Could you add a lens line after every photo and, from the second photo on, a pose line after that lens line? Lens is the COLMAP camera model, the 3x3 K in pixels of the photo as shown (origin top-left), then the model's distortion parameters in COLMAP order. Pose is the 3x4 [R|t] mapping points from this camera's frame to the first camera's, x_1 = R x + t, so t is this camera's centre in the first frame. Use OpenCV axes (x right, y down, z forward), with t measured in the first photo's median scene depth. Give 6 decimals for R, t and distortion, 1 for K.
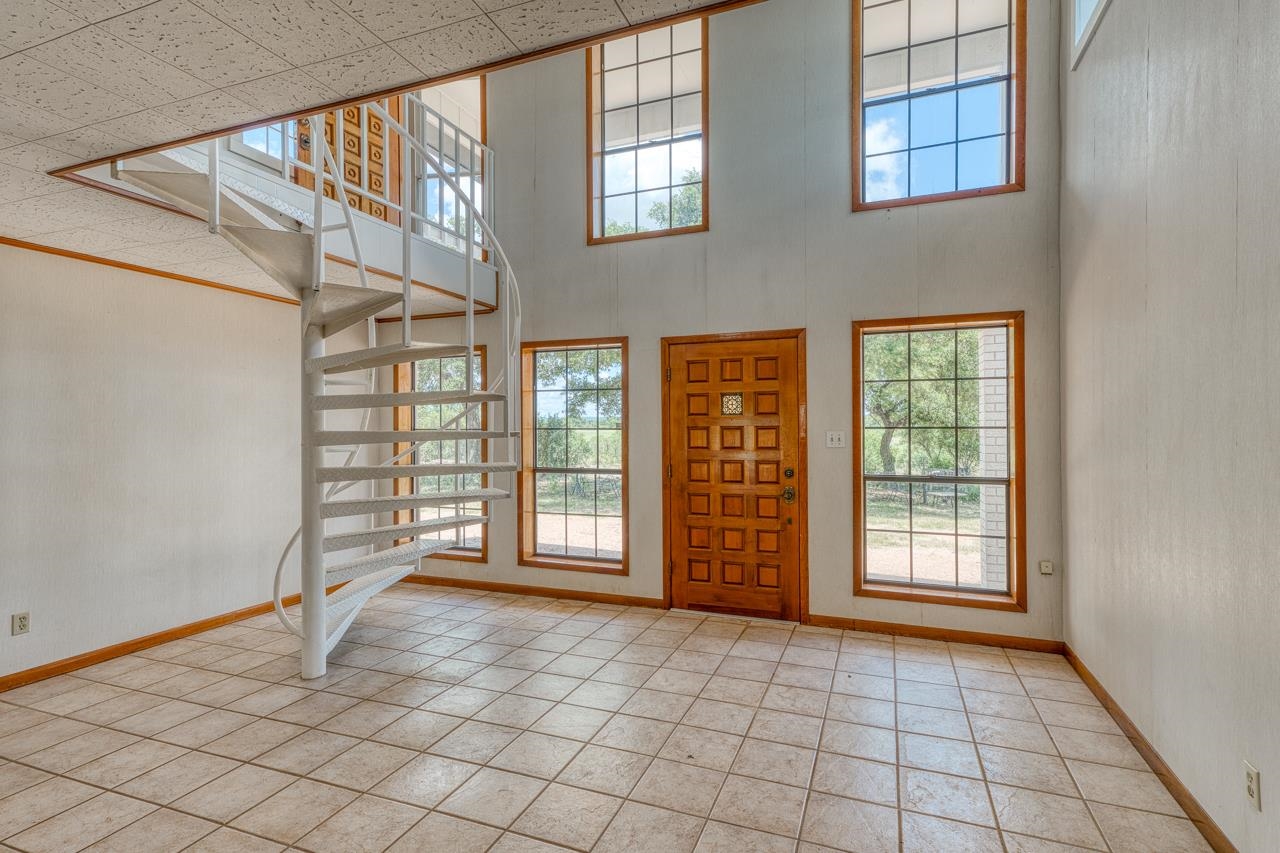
lens RADIAL K [[615.6, 0, 630.8], [0, 615.6, 429.1], [0, 0, 1]] dist [0.005596, 0.000730]
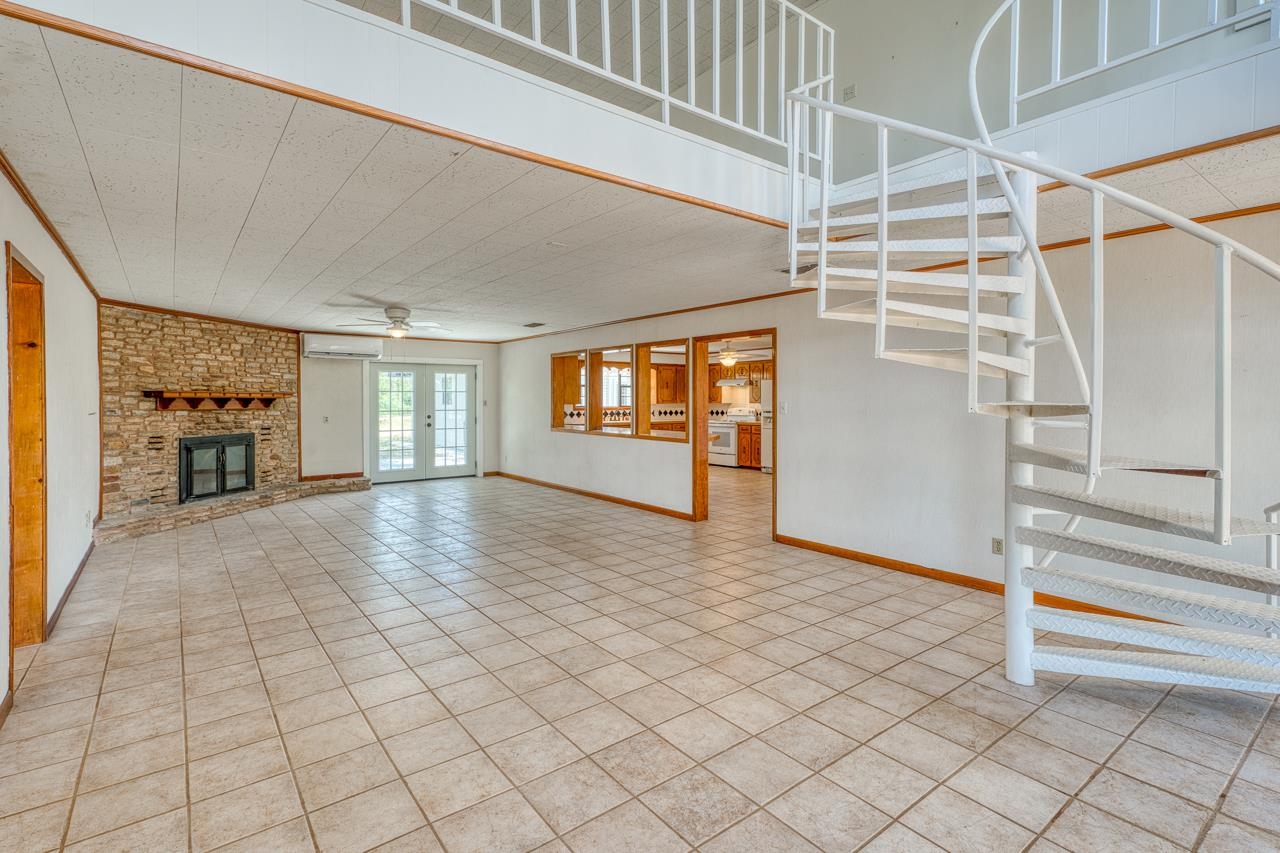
lens RADIAL K [[601.0, 0, 613.9], [0, 601.0, 393.6], [0, 0, 1]] dist [-0.000126, -0.000028]
pose [[-0.524170, -0.000796, -0.851613, 0.464319], [-0.003071, 0.999995, 0.000956, -0.007659], [0.851608, 0.003116, -0.524170, 0.855470]]
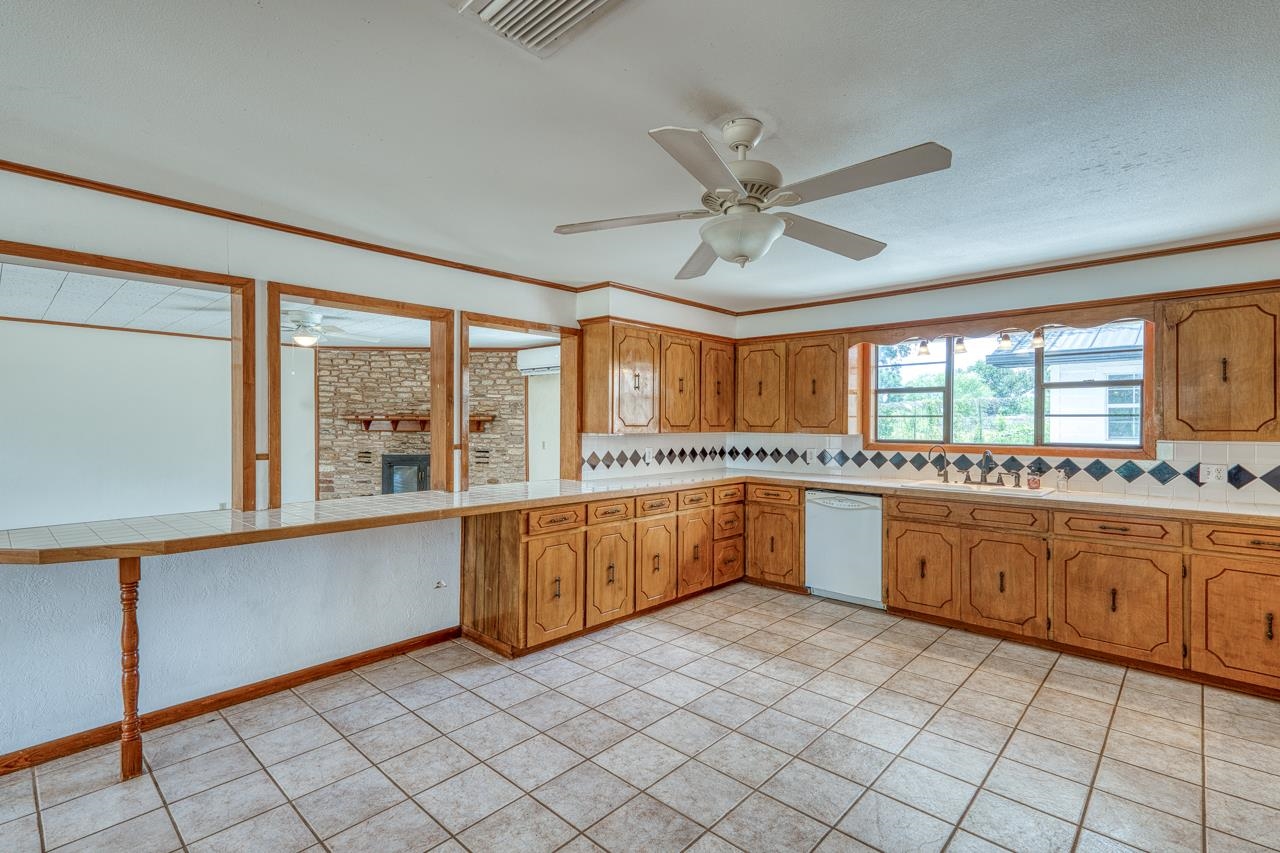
lens RADIAL K [[596.8, 0, 640.0], [0, 596.8, 426.5], [0, 0, 1]] dist [0.004991, 0.000988]
pose [[-0.935511, 0.001787, 0.353292, -1.833800], [0.005849, 0.999928, 0.010430, 0.013778], [-0.353249, 0.011824, -0.935455, 0.481357]]
